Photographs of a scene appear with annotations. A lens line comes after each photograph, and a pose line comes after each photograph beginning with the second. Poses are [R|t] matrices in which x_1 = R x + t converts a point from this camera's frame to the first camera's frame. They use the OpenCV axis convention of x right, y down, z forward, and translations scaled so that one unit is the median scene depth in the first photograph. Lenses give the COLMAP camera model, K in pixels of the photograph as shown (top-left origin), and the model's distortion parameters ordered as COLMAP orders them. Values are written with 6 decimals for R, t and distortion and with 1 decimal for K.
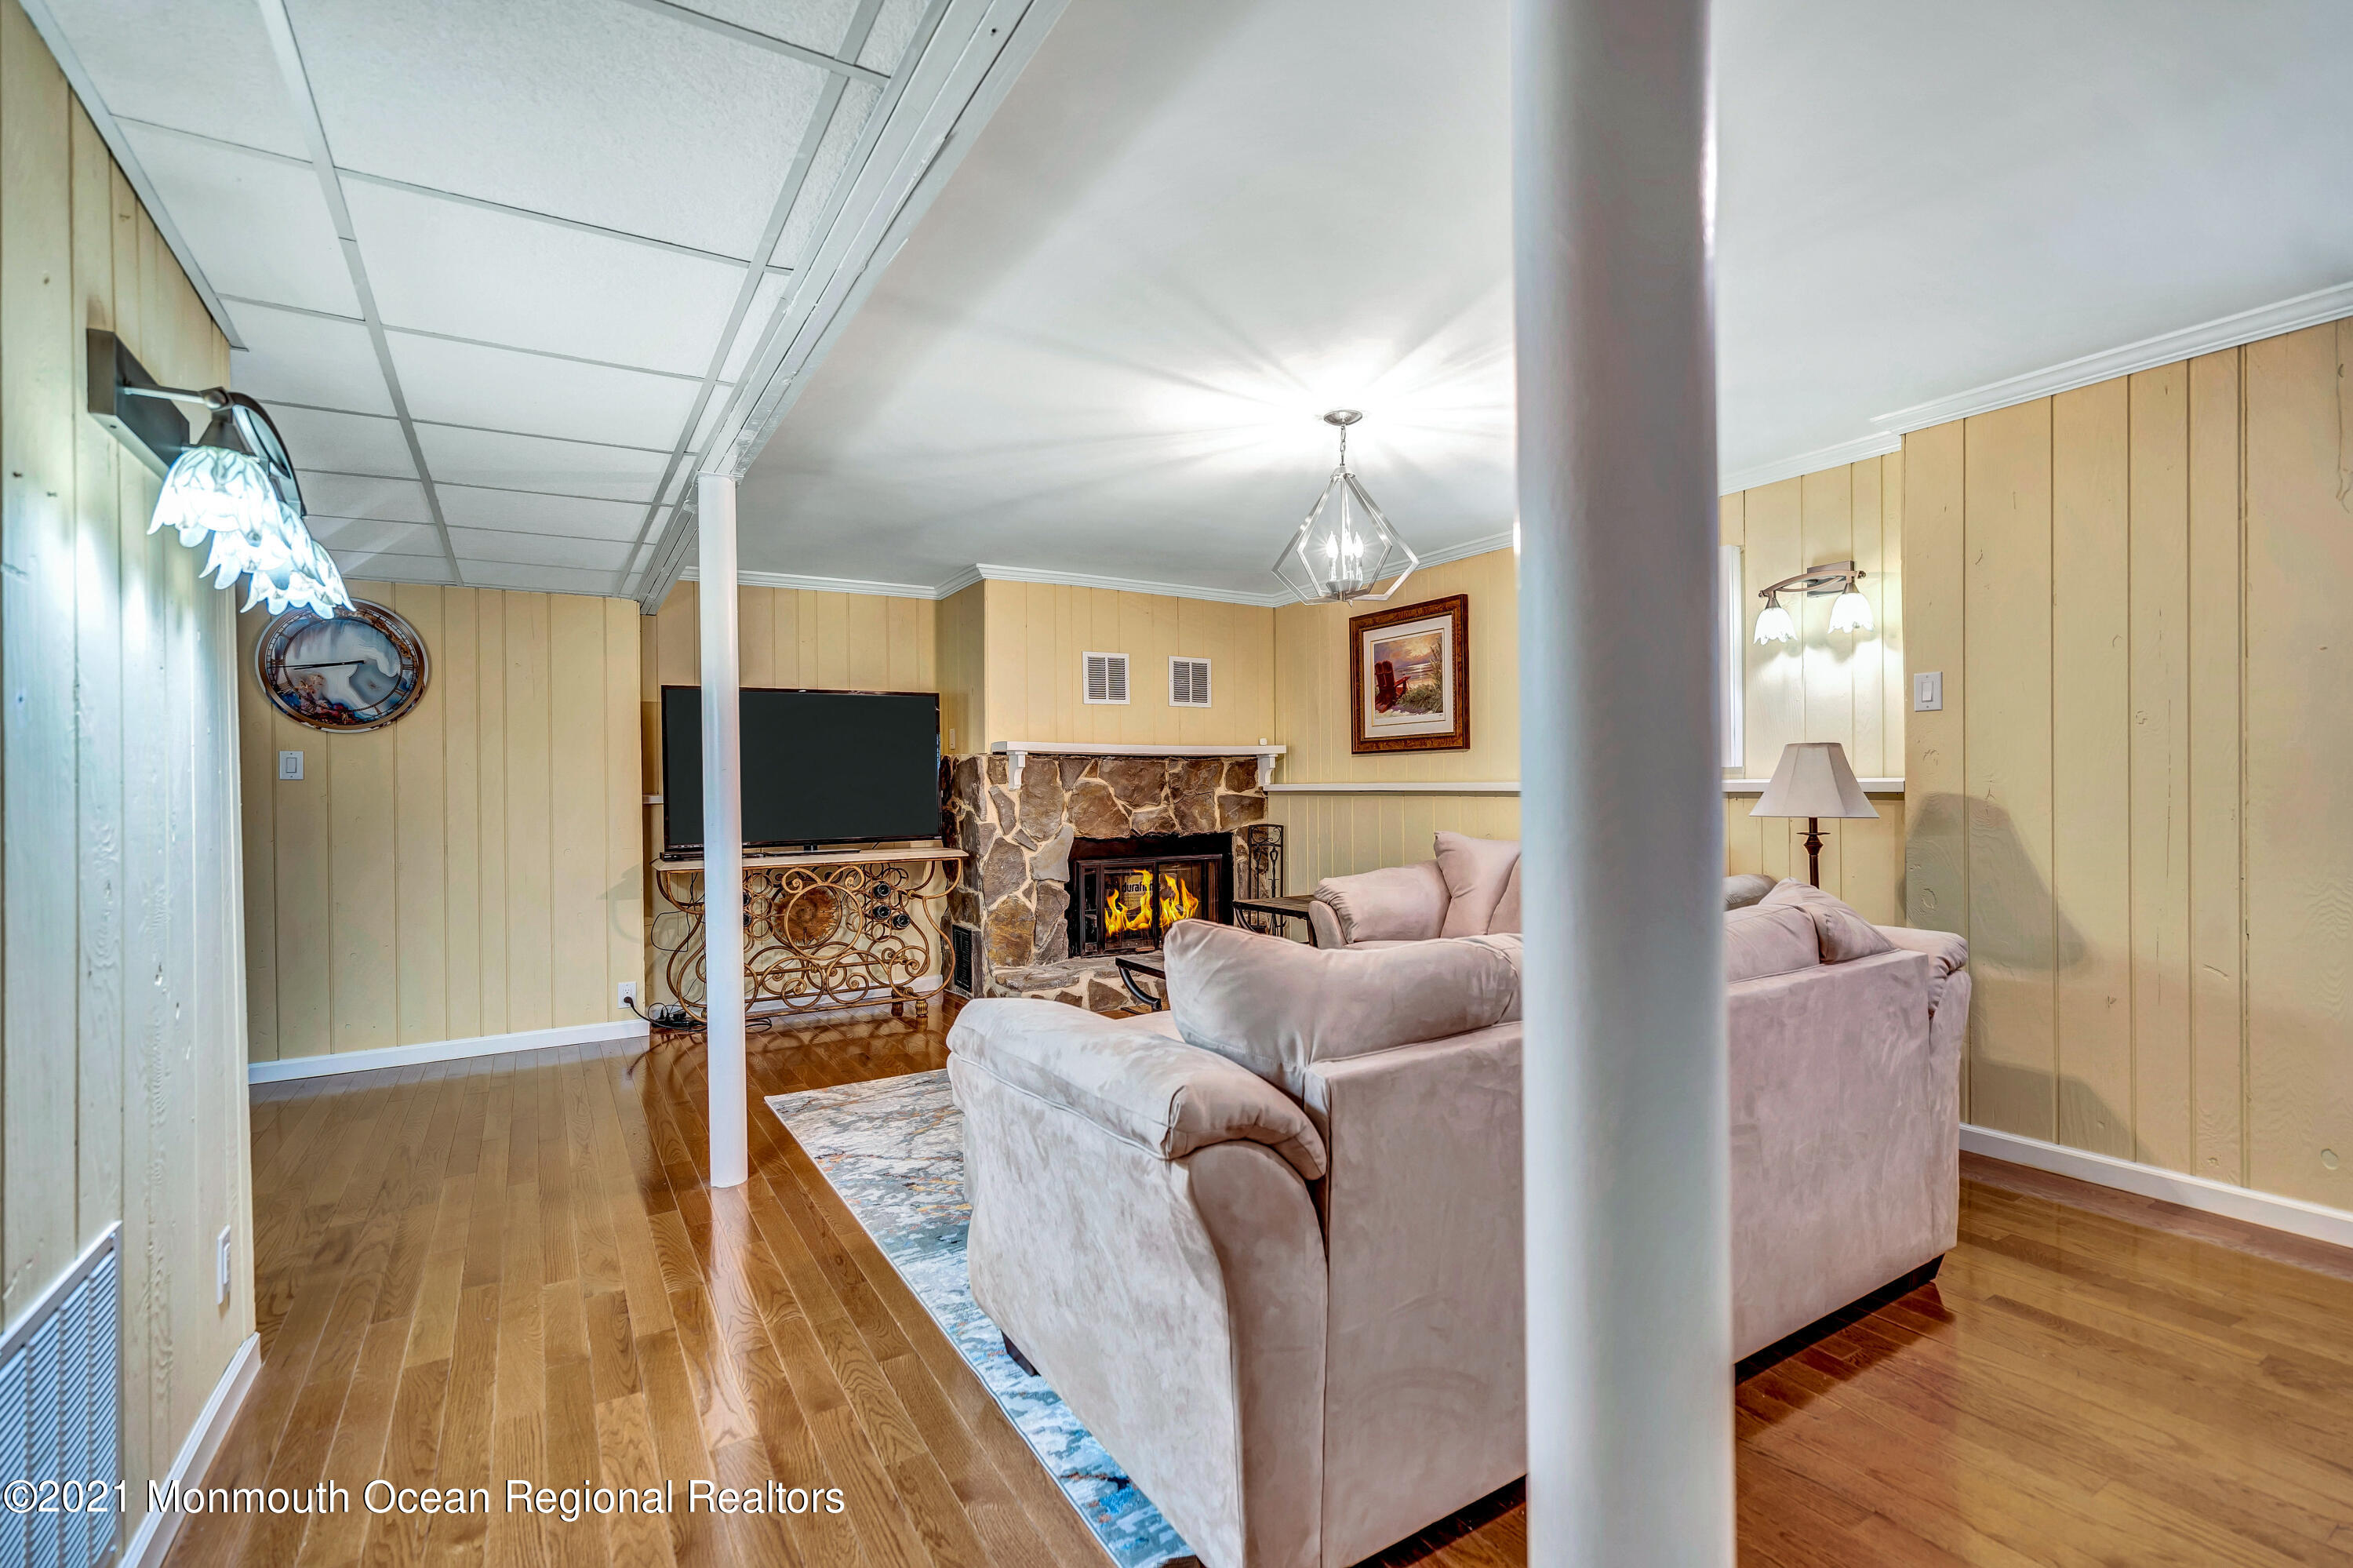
lens RADIAL K [[1059.5, 0, 1193.4], [0, 1059.5, 785.4], [0, 0, 1]] dist [-0.010374, 0.005664]
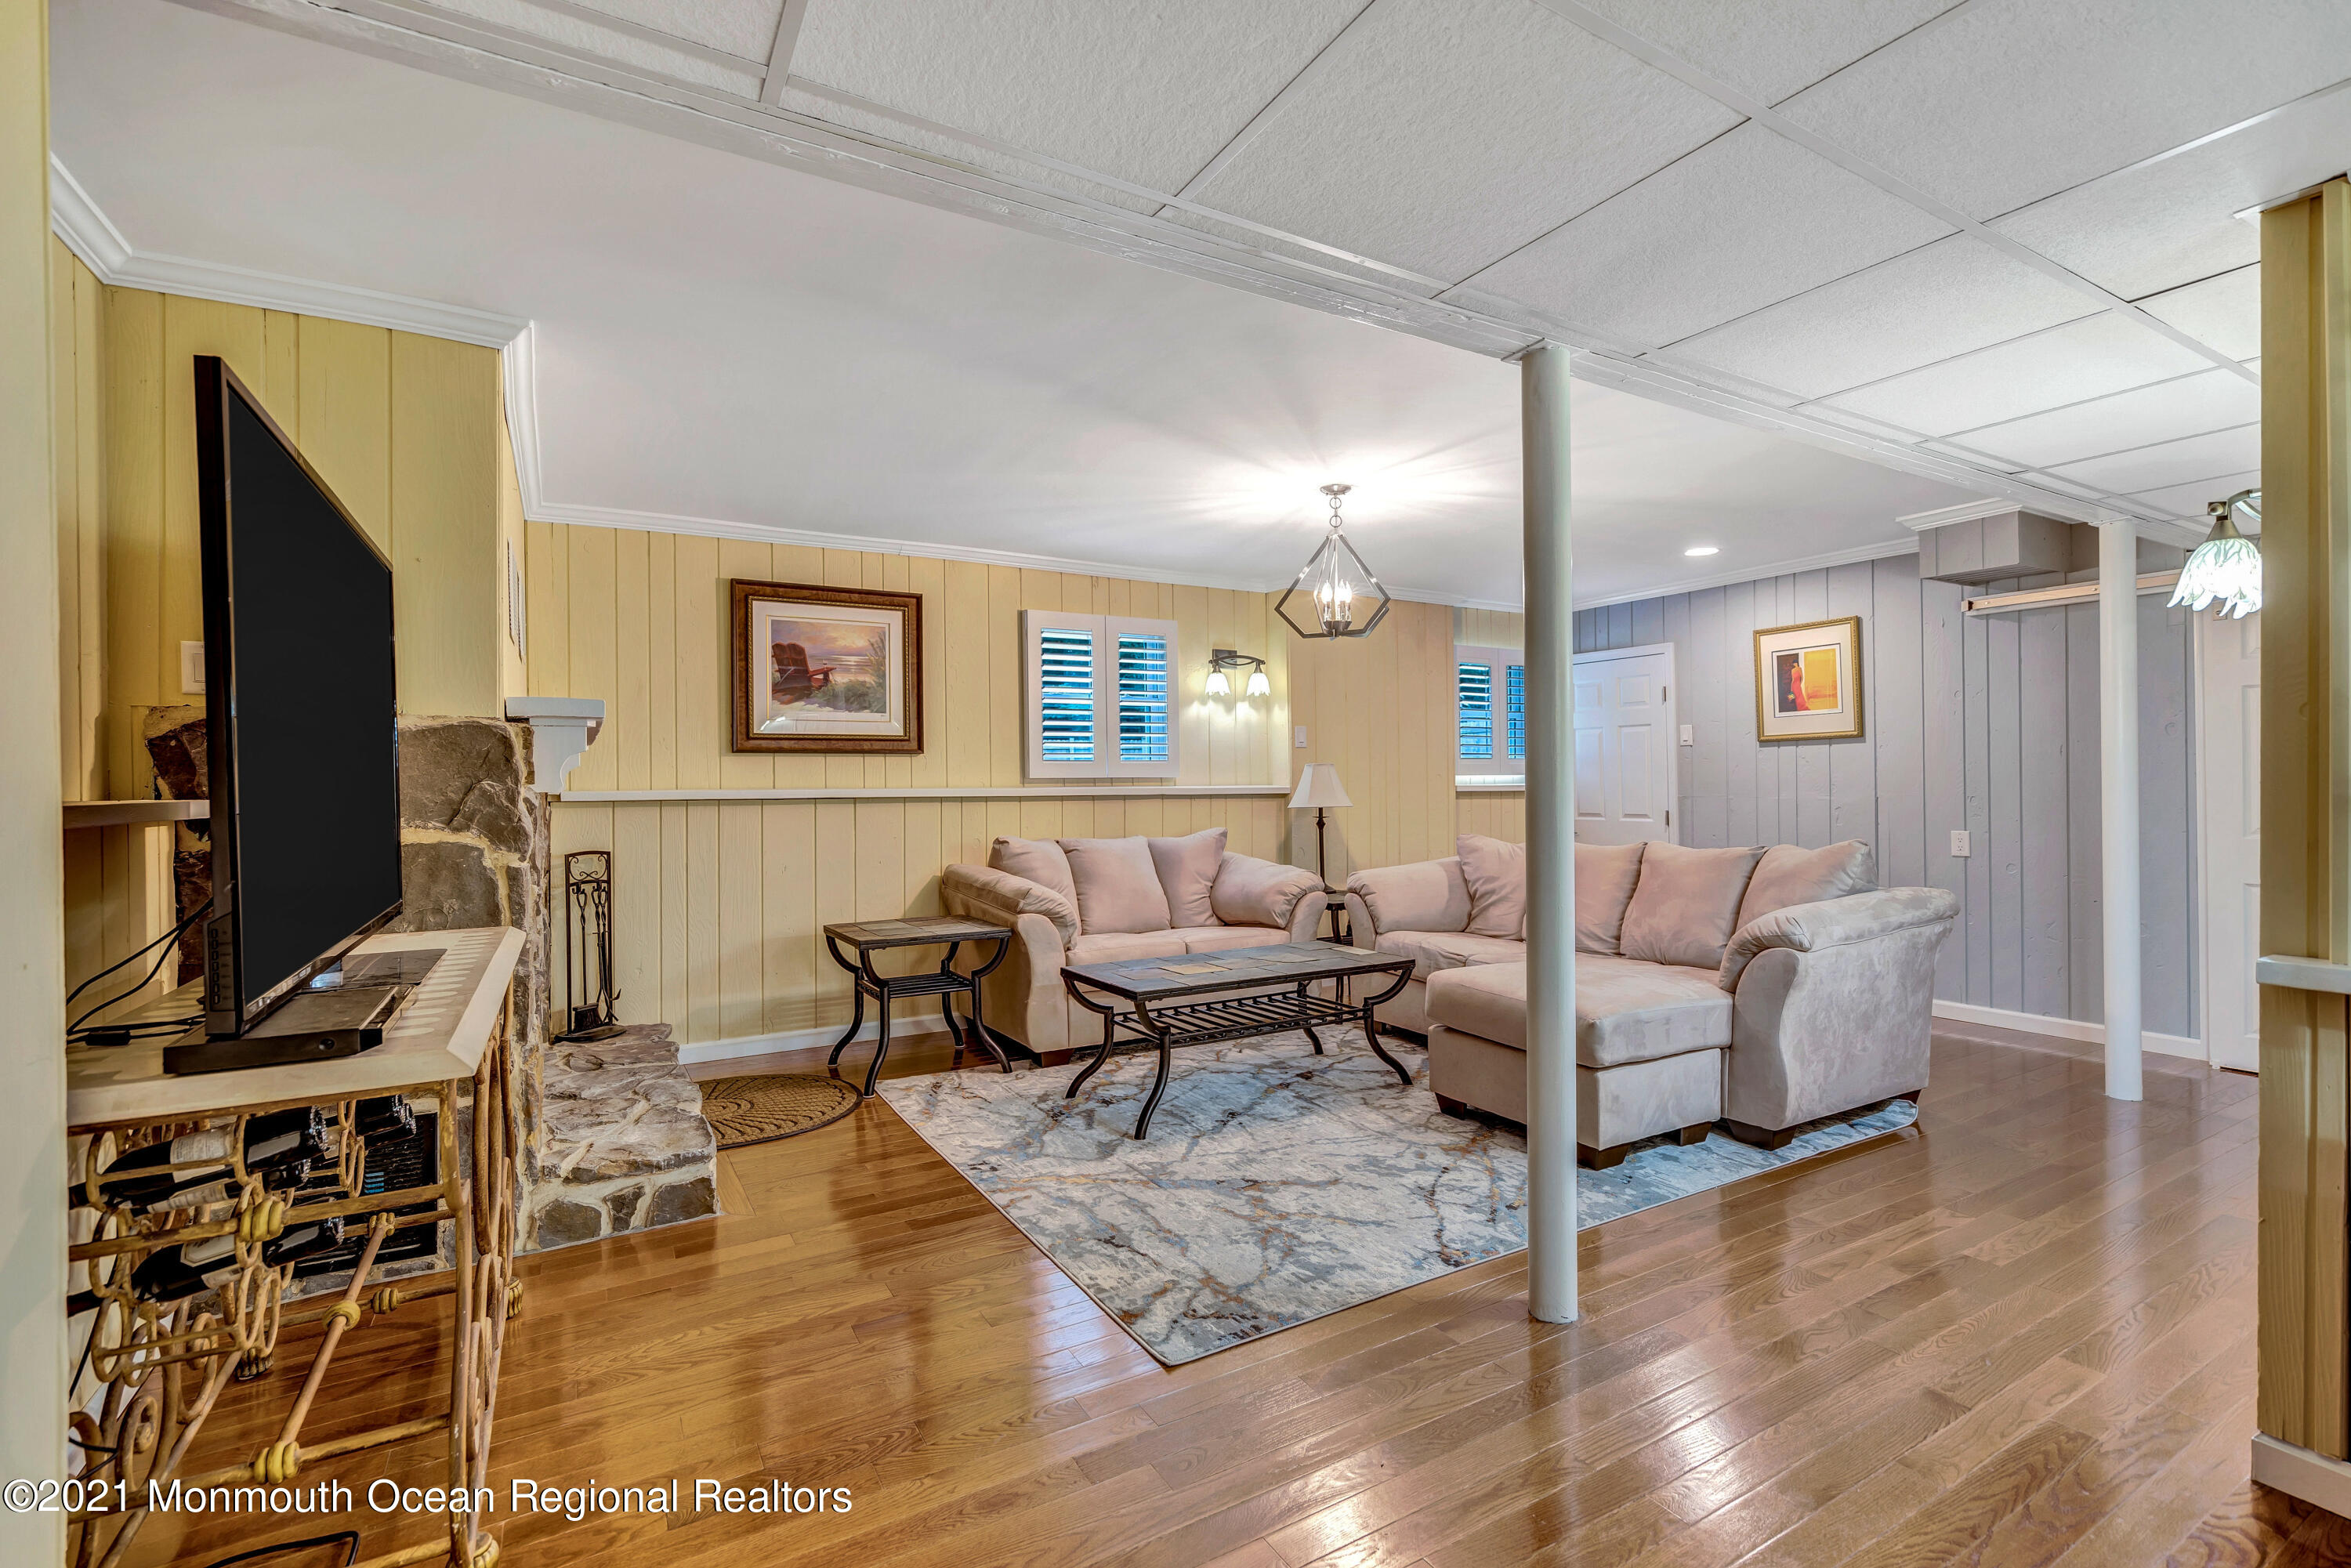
lens RADIAL K [[1058.6, 0, 1192.4], [0, 1058.6, 785.4], [0, 0, 1]] dist [-0.010374, 0.005664]
pose [[0.025609, 0.008508, 0.999636, -0.652694], [0.007862, 0.999931, -0.008712, 0.004639], [-0.999641, 0.008082, 0.025540, 0.672168]]
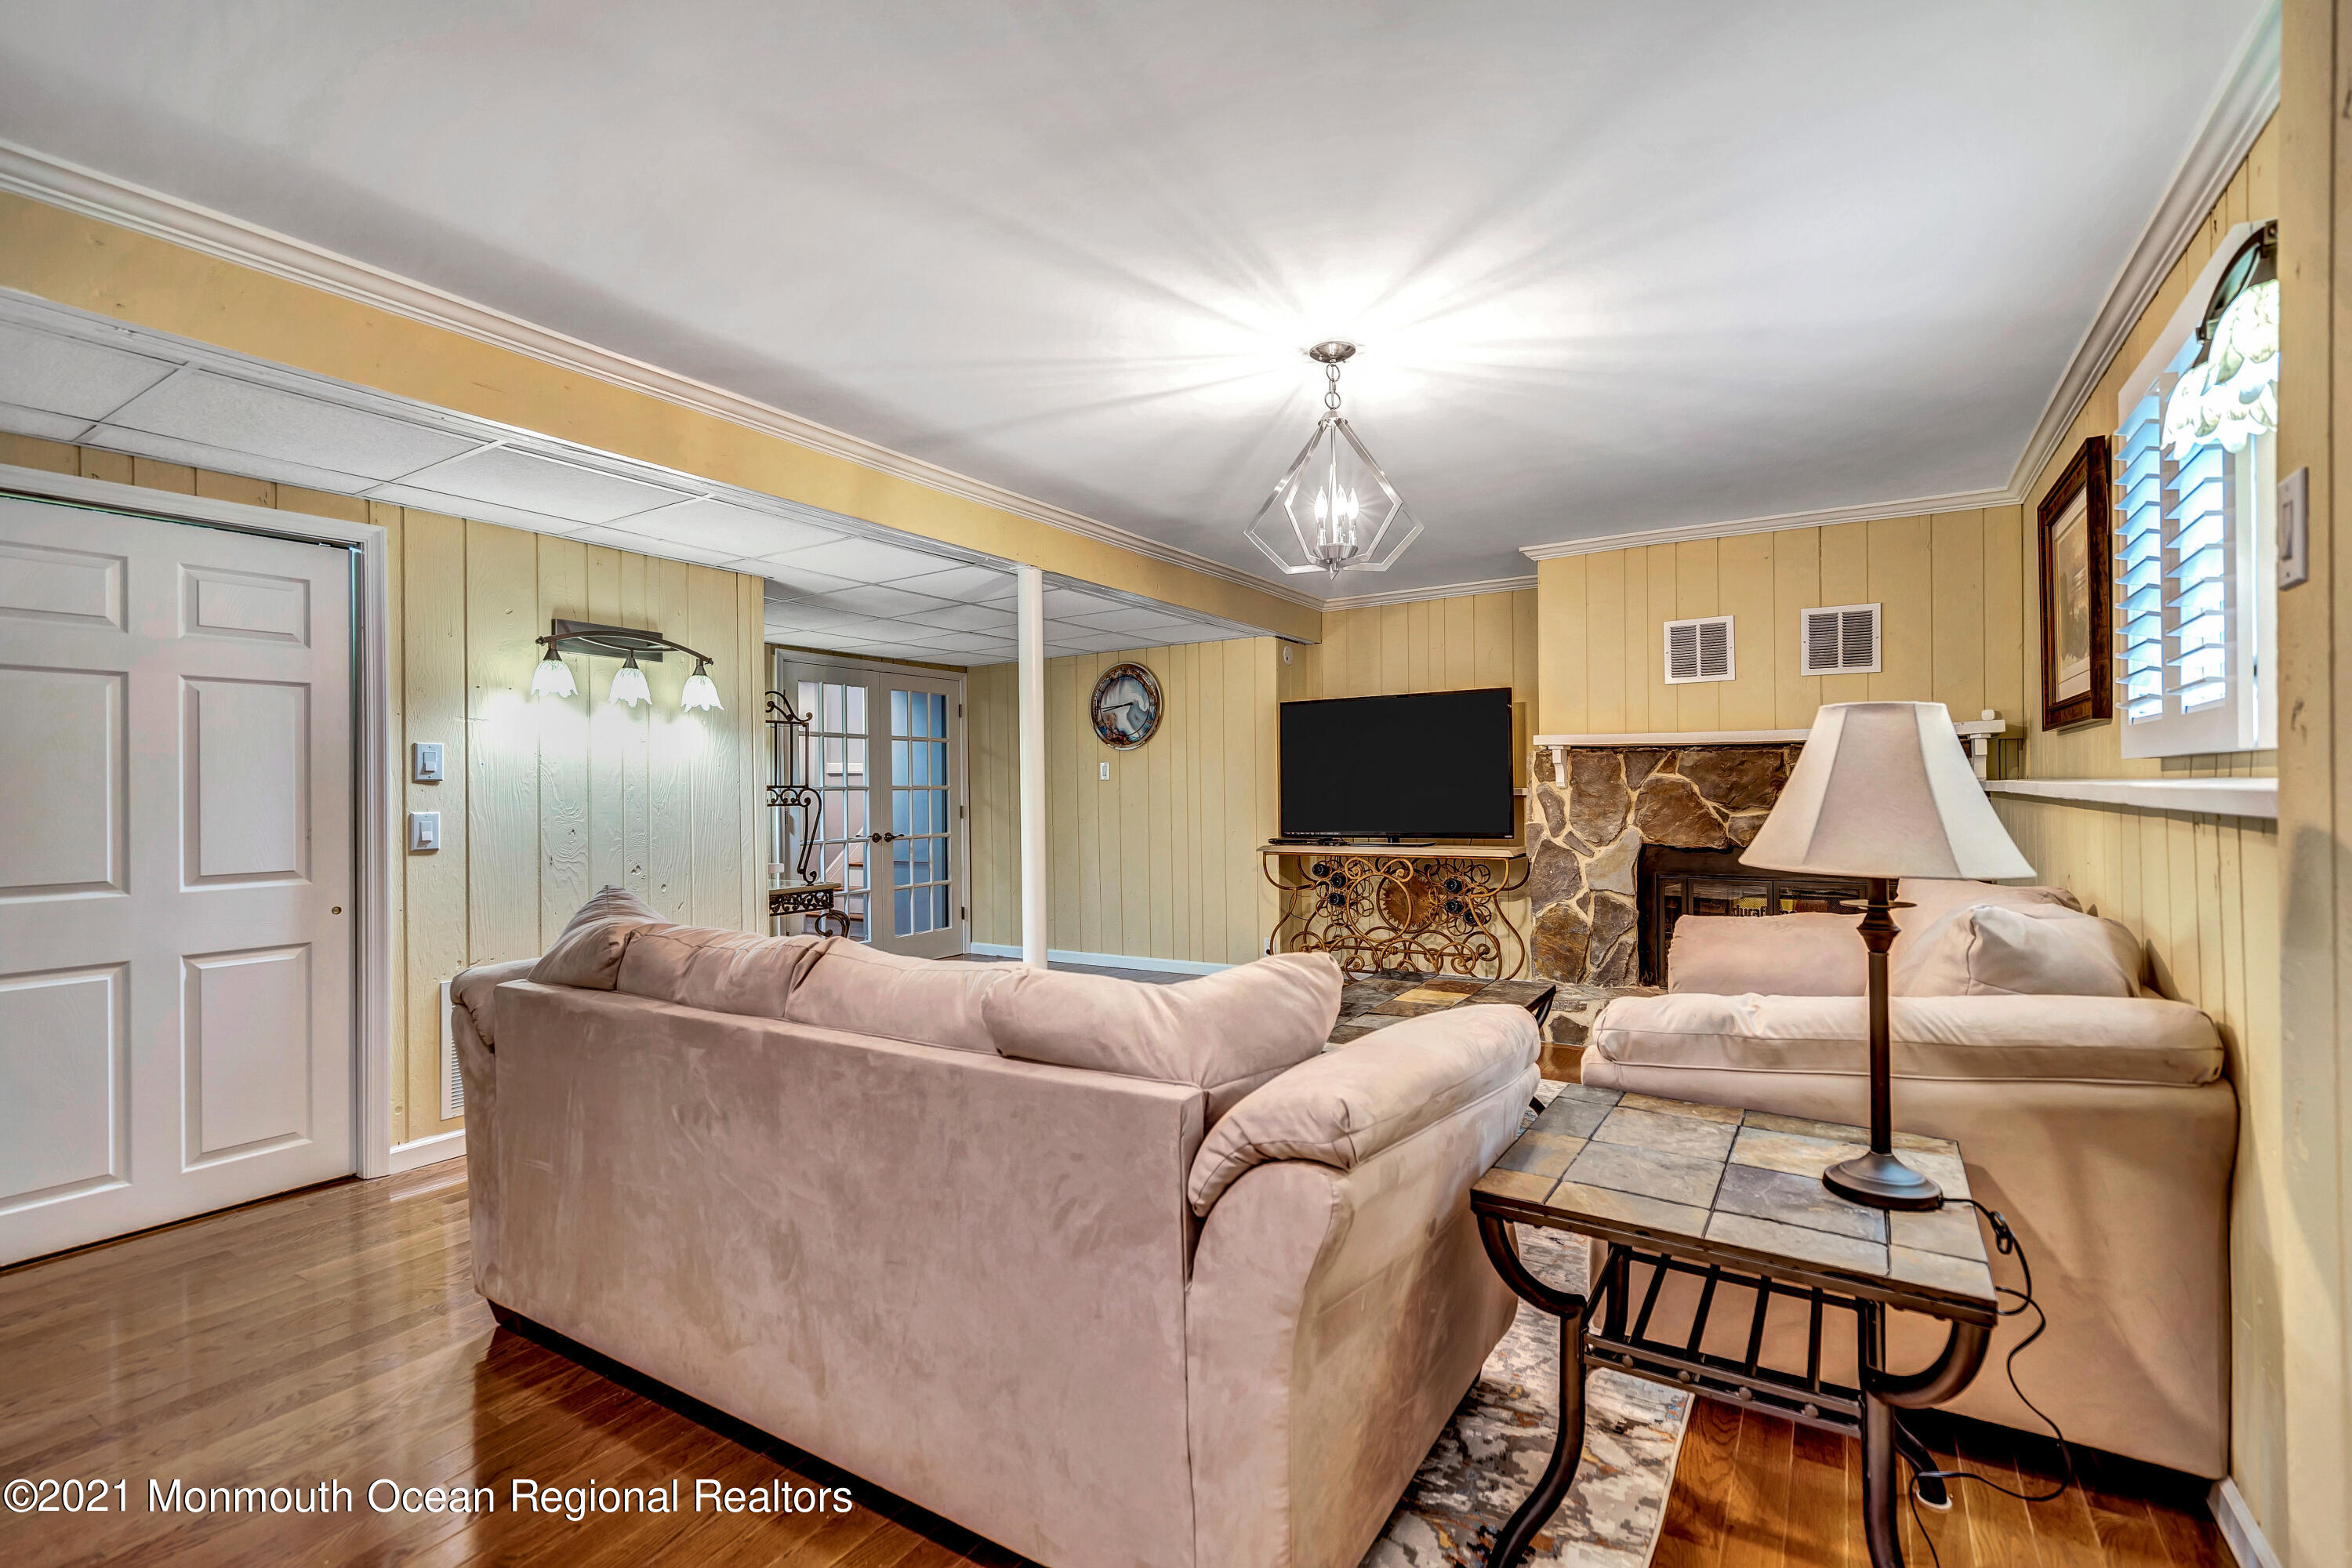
lens RADIAL K [[1059.0, 0, 1192.9], [0, 1059.0, 785.4], [0, 0, 1]] dist [-0.010374, 0.005664]
pose [[0.447179, 0.001360, -0.894443, 0.504029], [0.003982, 0.999986, 0.003512, -0.002246], [0.894436, -0.005132, 0.447167, 0.314133]]
